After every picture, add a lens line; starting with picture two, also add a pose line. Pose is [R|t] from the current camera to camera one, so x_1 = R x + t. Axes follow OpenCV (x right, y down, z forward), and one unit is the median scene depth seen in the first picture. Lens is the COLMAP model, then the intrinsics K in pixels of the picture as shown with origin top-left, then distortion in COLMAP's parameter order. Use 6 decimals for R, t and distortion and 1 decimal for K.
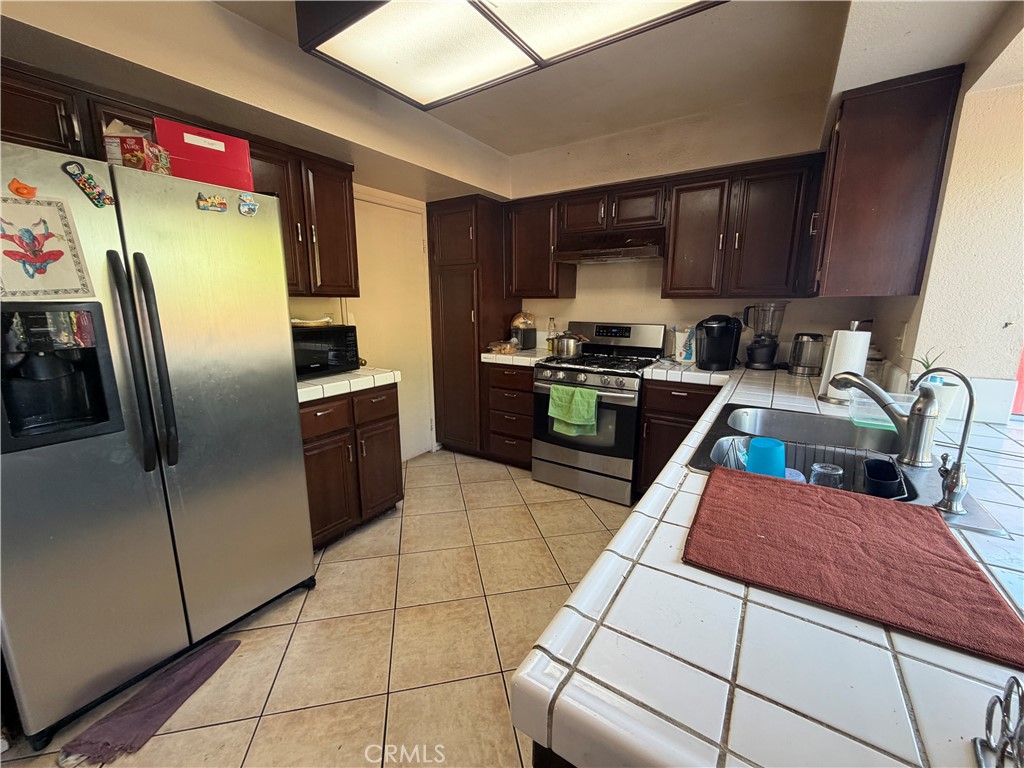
lens RADIAL K [[408.0, 0, 512.1], [0, 408.0, 382.5], [0, 0, 1]] dist [-0.000028, -0.000182]
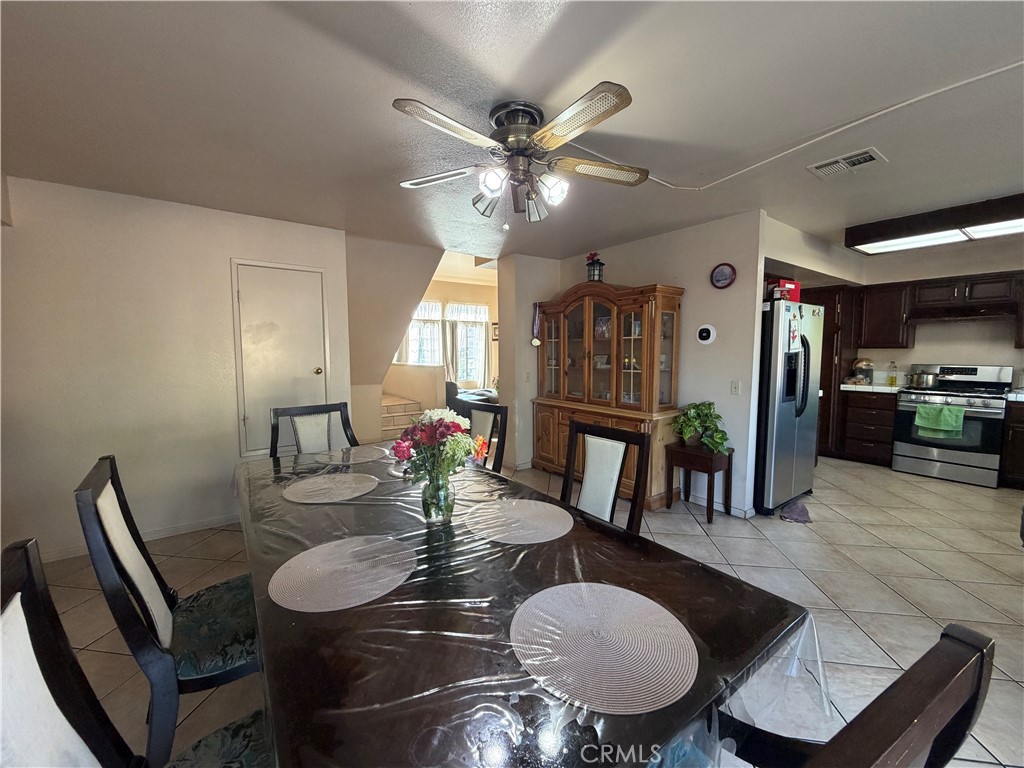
lens RADIAL K [[408.0, 0, 511.9], [0, 408.0, 381.0], [0, 0, 1]] dist [-0.000028, -0.000182]
pose [[0.937730, 0.023877, -0.346543, -0.790161], [-0.064419, 0.992283, -0.105946, 0.176632], [0.341339, 0.121672, 0.932032, -0.941831]]
